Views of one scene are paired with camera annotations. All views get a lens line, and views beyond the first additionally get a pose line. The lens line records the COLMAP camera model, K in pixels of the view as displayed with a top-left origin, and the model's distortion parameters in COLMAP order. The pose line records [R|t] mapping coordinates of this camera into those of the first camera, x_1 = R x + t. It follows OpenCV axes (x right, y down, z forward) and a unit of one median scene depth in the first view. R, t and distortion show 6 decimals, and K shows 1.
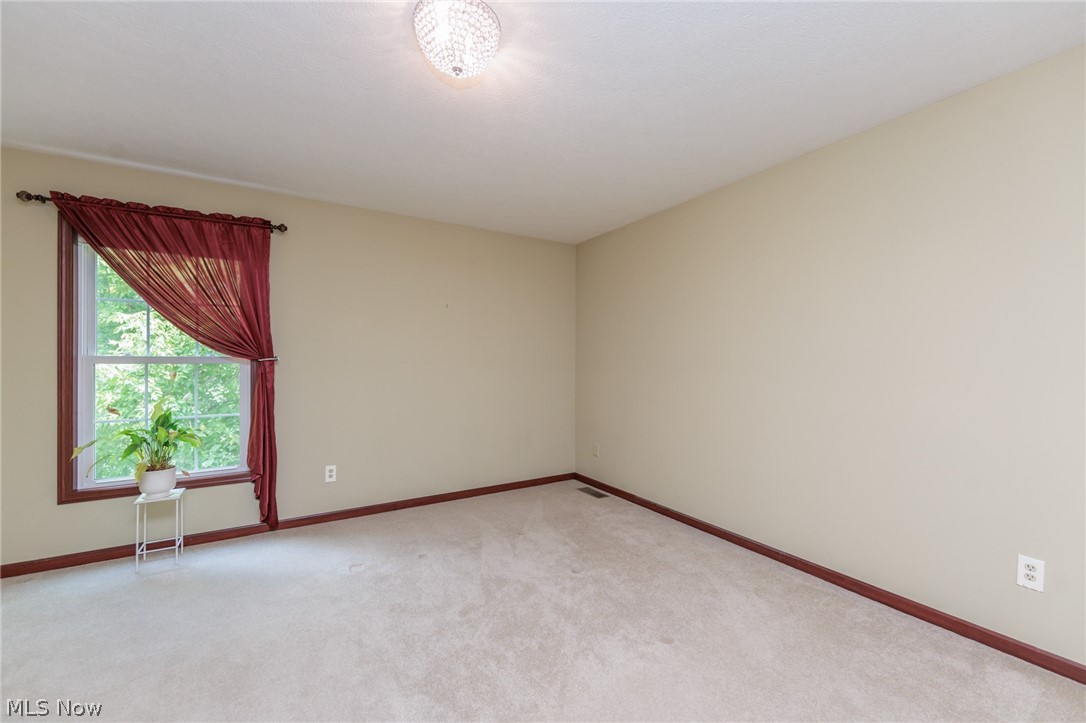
lens RADIAL K [[427.5, 0, 546.9], [0, 427.5, 357.8], [0, 0, 1]] dist [-0.002800, 0.000487]
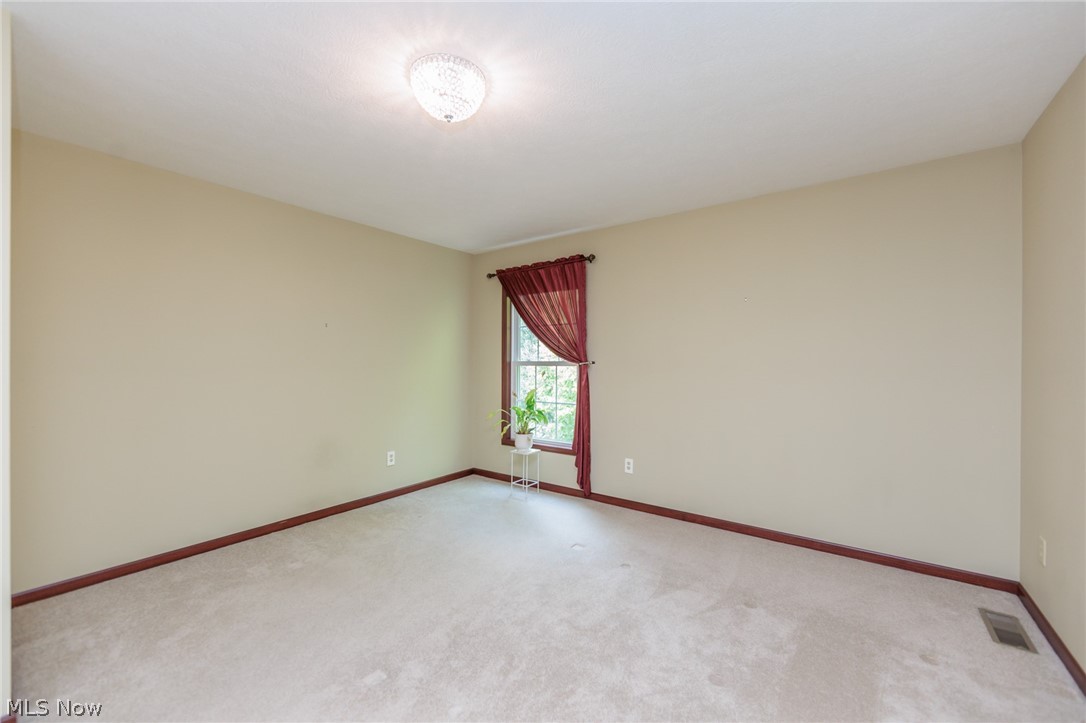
lens RADIAL K [[427.5, 0, 546.3], [0, 427.5, 365.3], [0, 0, 1]] dist [-0.002800, 0.000487]
pose [[0.385015, 0.014198, -0.922801, 0.500354], [0.008628, 0.999783, 0.018982, -0.017616], [0.922870, -0.015270, 0.384809, 0.420952]]
